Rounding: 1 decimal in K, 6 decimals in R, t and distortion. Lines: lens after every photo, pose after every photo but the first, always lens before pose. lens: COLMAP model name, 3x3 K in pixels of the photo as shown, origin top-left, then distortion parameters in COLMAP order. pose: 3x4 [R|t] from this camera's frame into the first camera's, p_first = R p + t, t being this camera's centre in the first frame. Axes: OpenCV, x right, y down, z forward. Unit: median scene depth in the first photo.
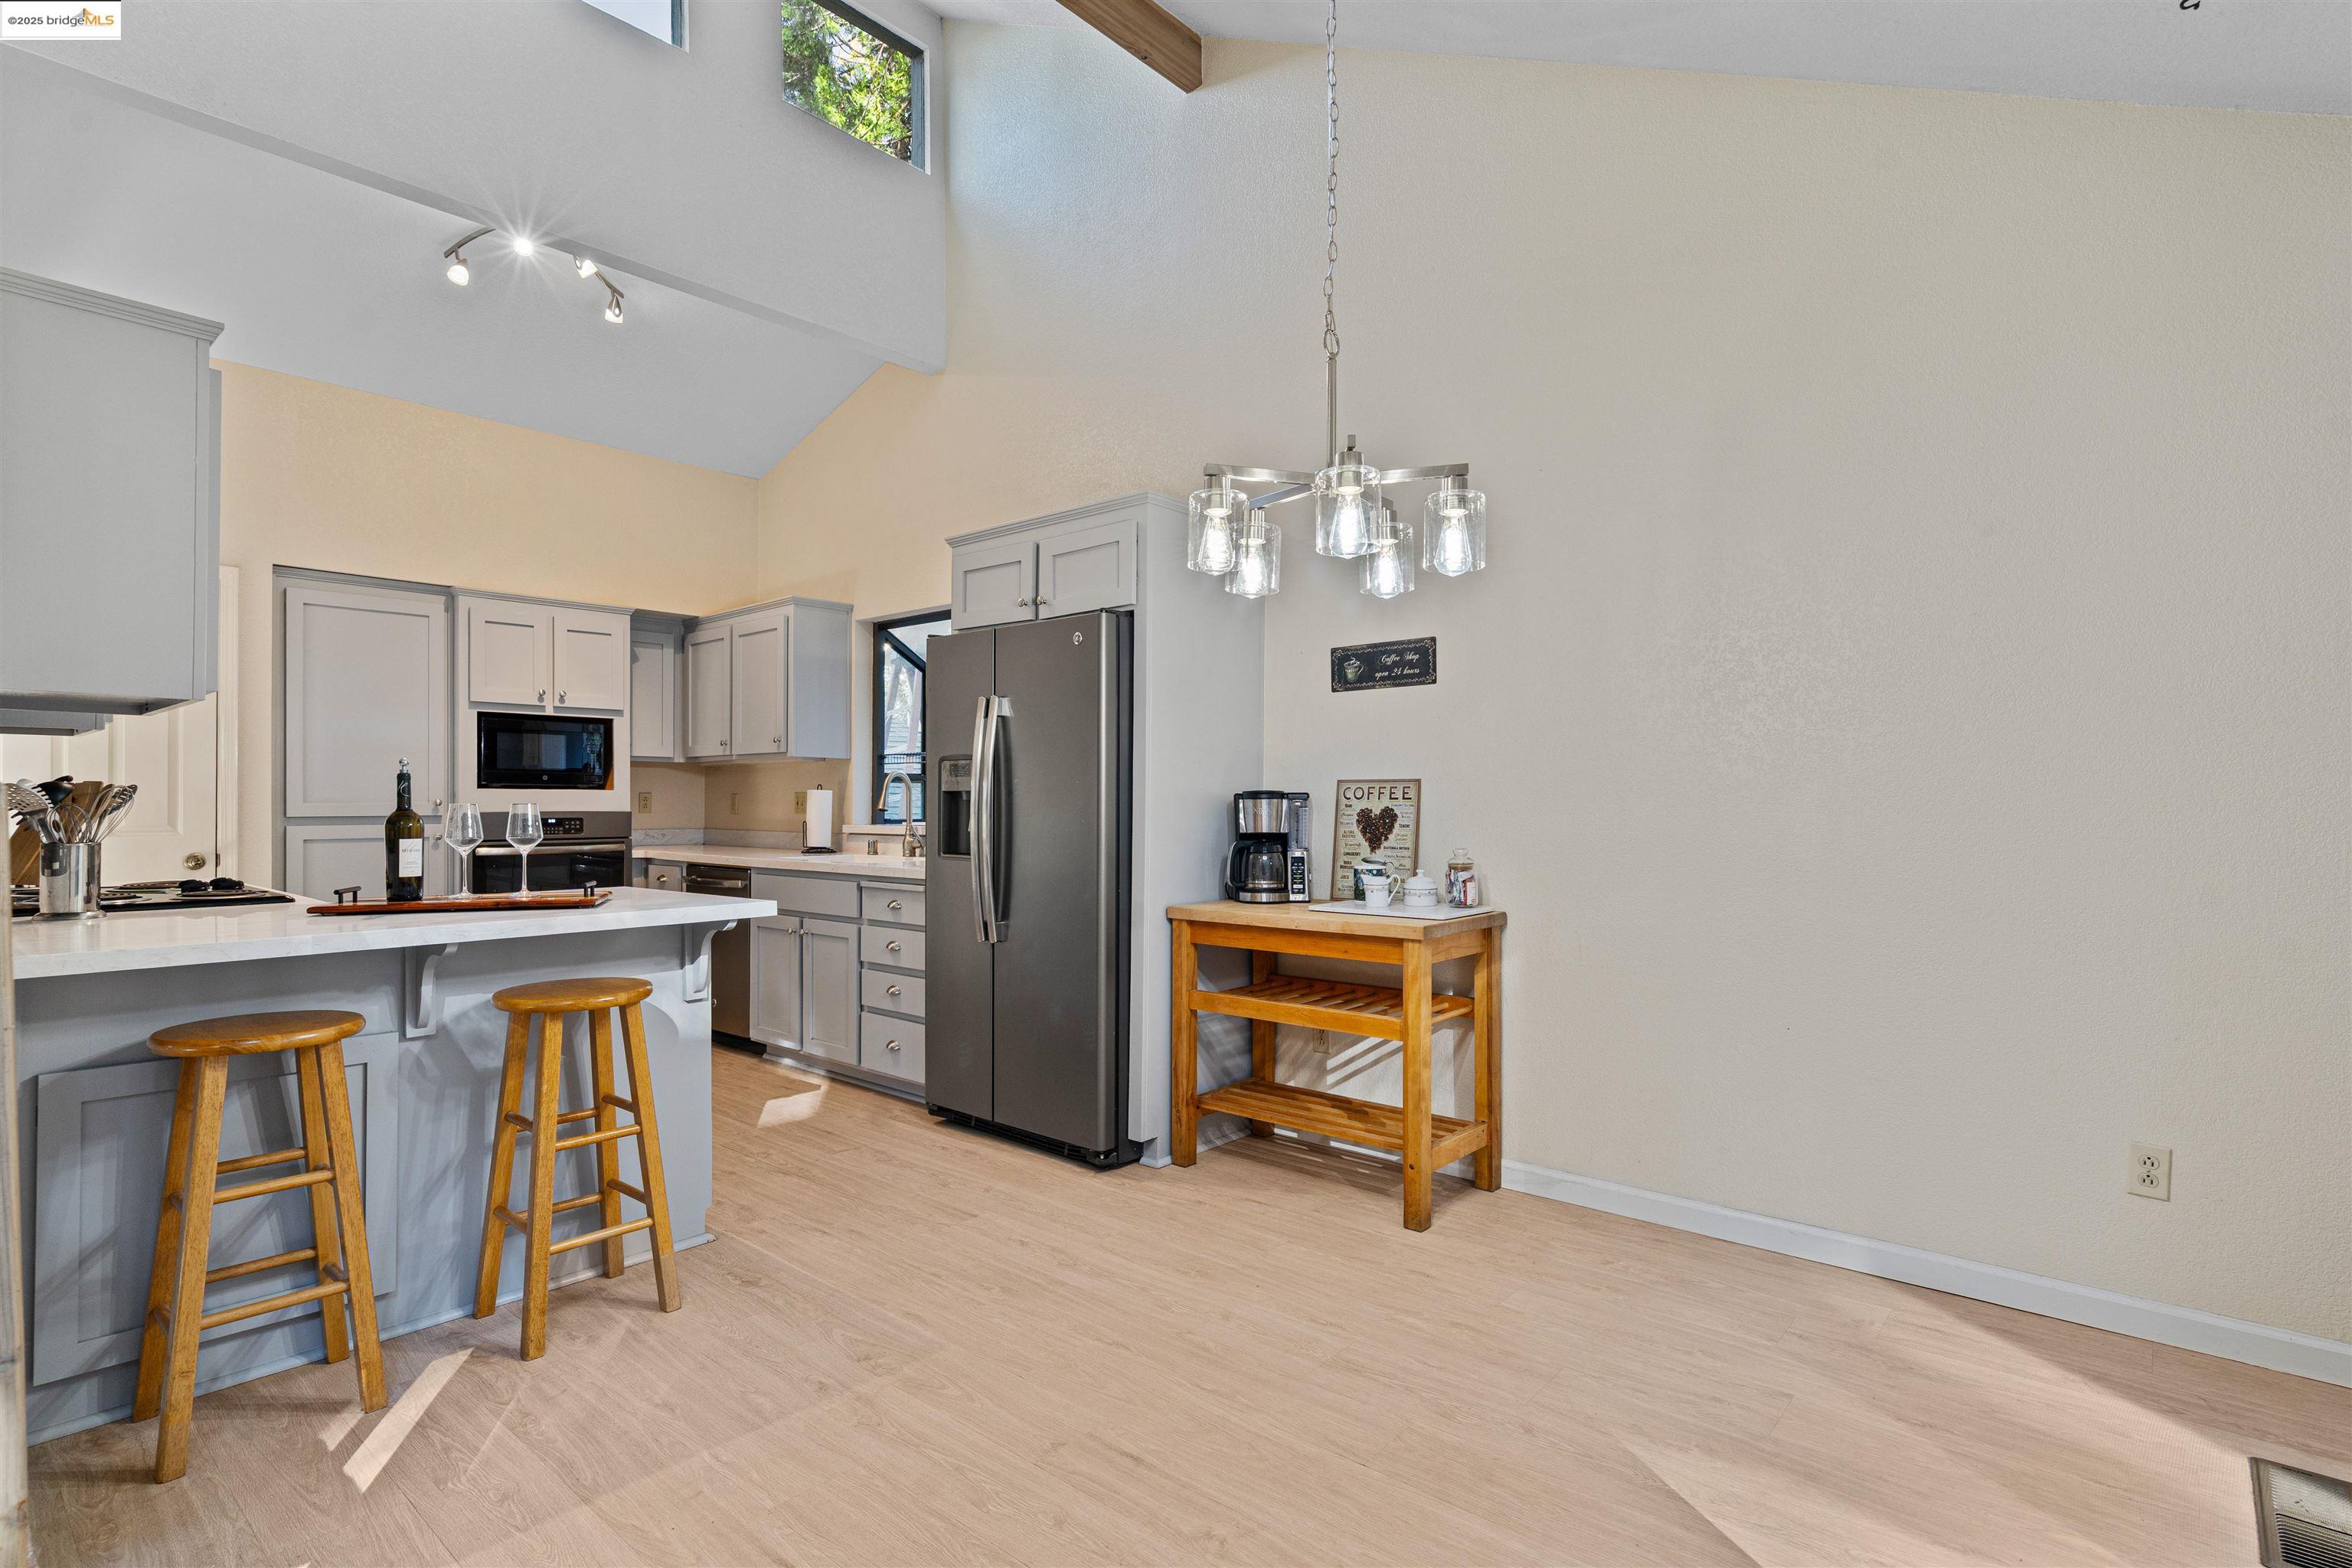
lens RADIAL K [[1168.0, 0, 1176.8], [0, 1168.0, 801.2], [0, 0, 1]] dist [0.000181, -0.000218]
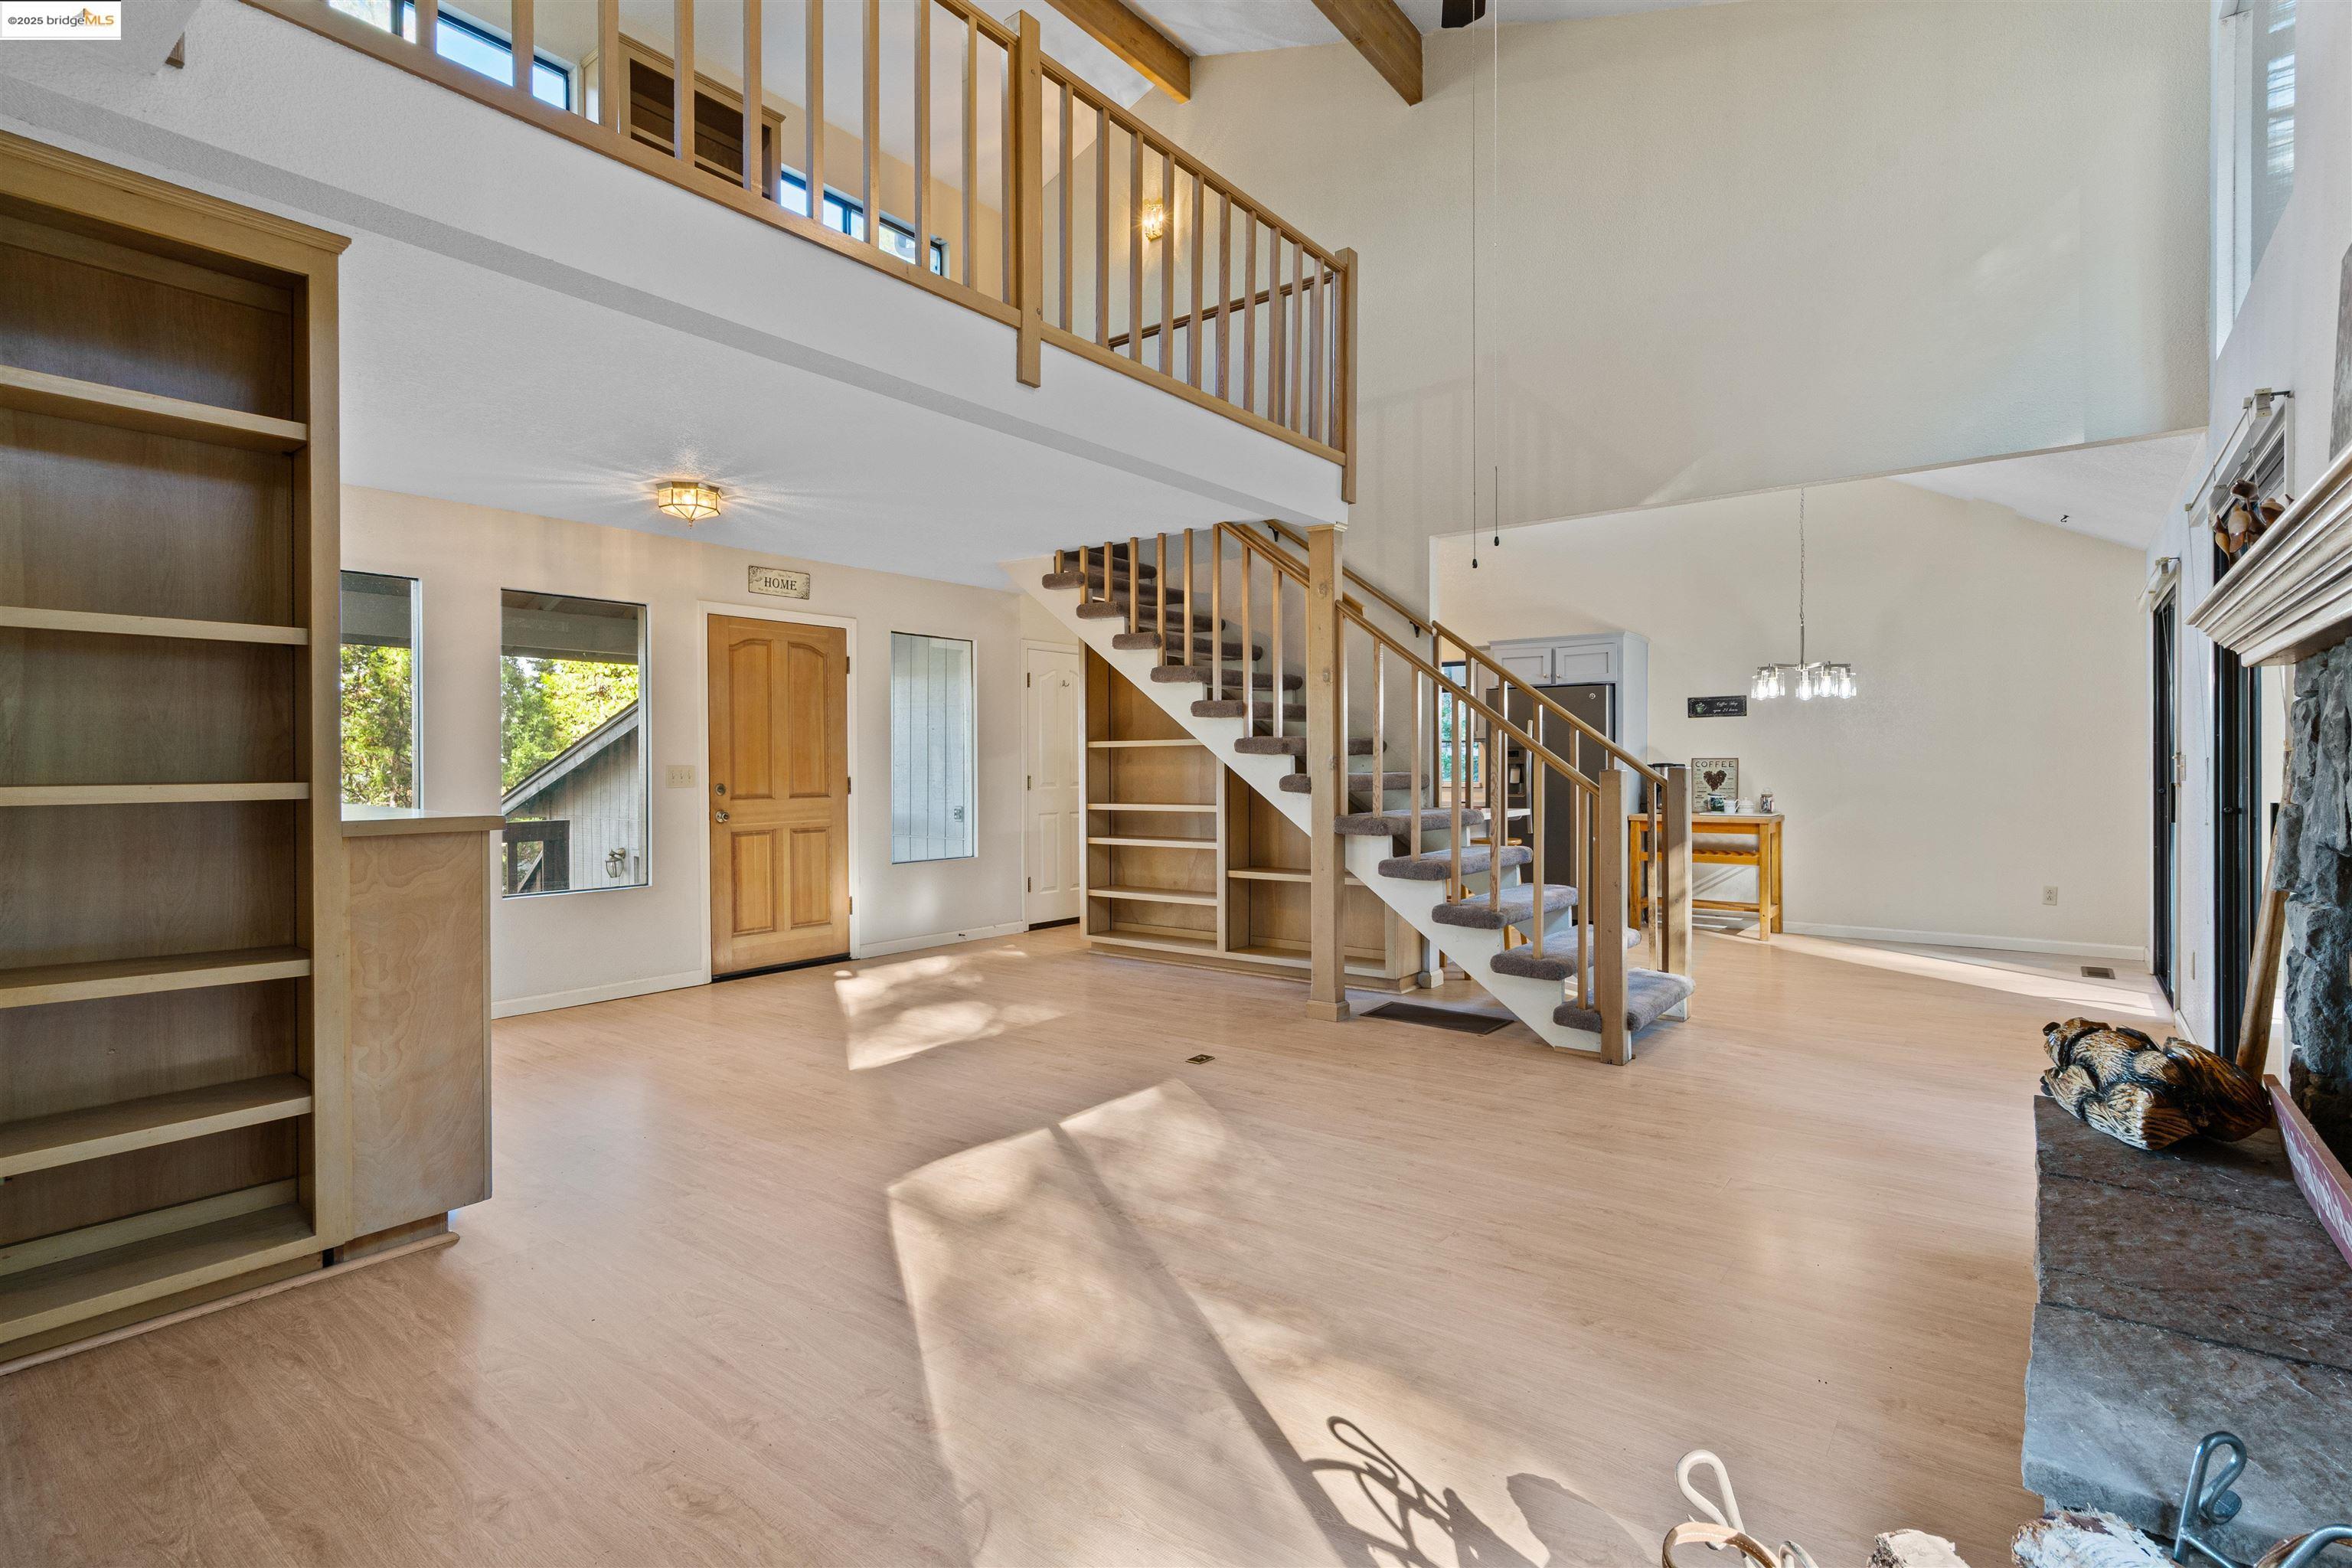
lens RADIAL K [[1168.0, 0, 1158.6], [0, 1168.0, 756.1], [0, 0, 1]] dist [0.000181, -0.000218]
pose [[0.998022, 0.001935, 0.062836, -0.872258], [-0.001725, 0.999993, -0.003401, -0.011809], [-0.062842, 0.003286, 0.998018, -0.984508]]
